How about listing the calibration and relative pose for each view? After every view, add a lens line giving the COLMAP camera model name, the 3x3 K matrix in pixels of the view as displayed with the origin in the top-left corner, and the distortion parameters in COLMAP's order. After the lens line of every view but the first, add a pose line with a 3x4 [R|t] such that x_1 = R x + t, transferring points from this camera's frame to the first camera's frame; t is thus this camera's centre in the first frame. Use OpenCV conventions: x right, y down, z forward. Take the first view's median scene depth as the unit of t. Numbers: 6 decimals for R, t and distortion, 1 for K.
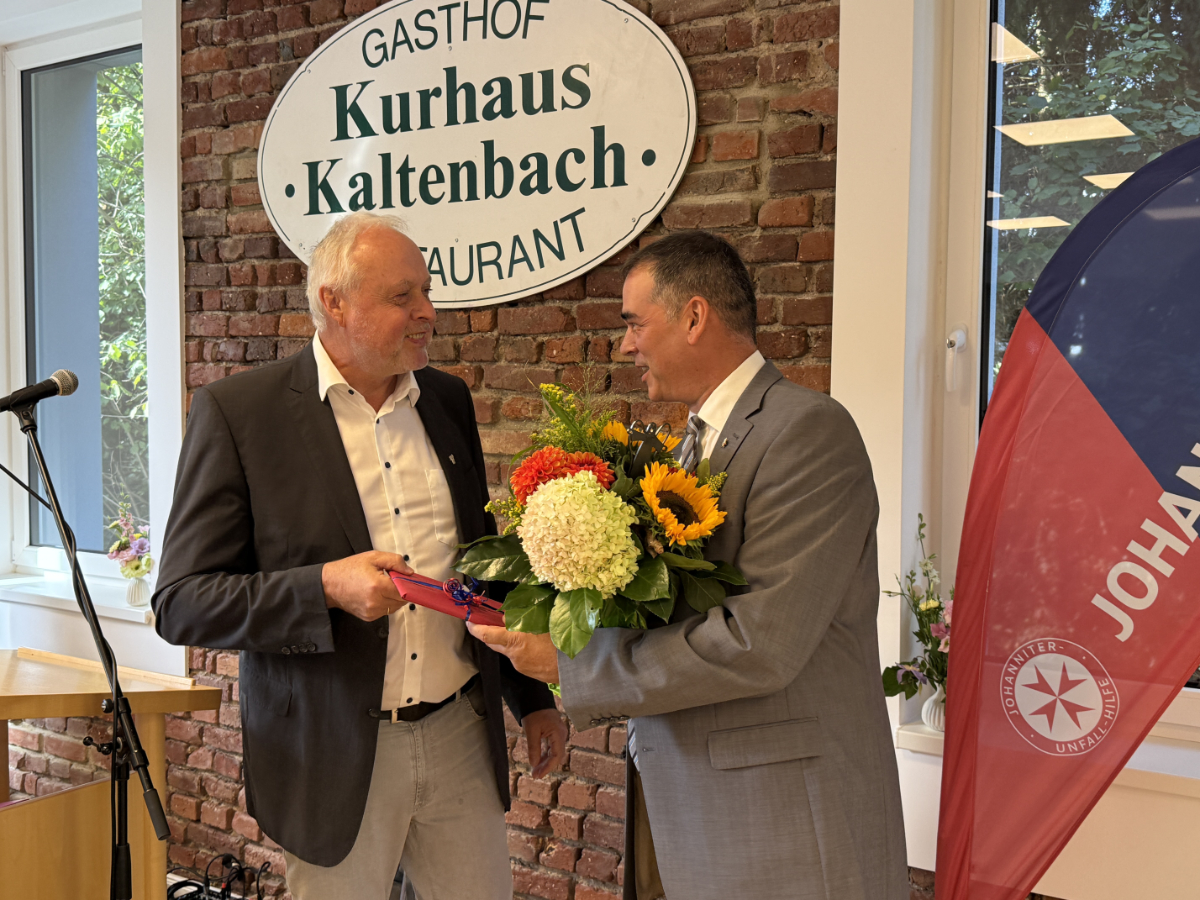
lens RADIAL K [[1286.0, 0, 600.8], [0, 1286.0, 452.6], [0, 0, 1]] dist [0.128716, 0.000000]
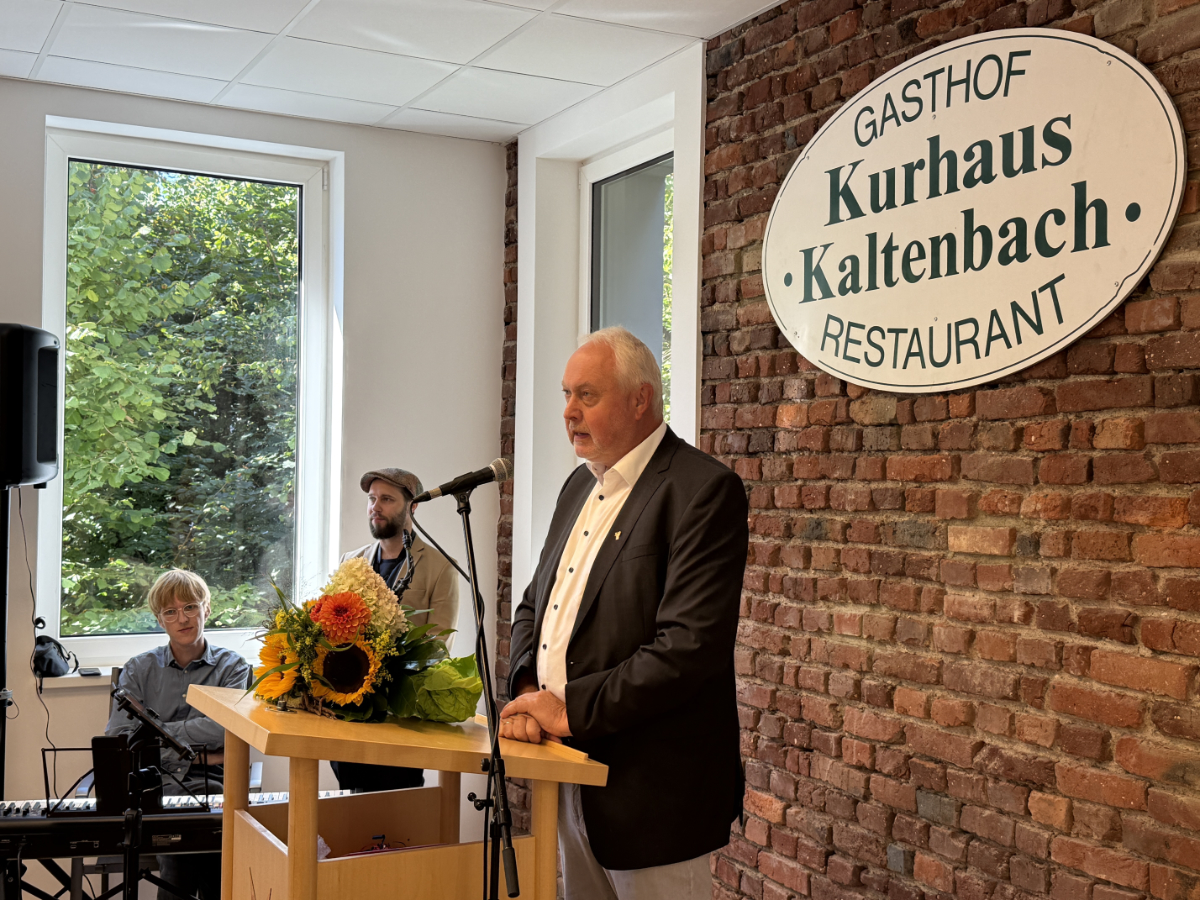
lens RADIAL K [[1456.2, 0, 598.1], [0, 1456.2, 454.9], [0, 0, 1]] dist [0.113094, 0.000000]
pose [[0.879452, -0.004278, -0.475969, 0.172441], [-0.032030, 0.997161, -0.068145, 0.010607], [0.474910, 0.075175, 0.876818, -0.019871]]
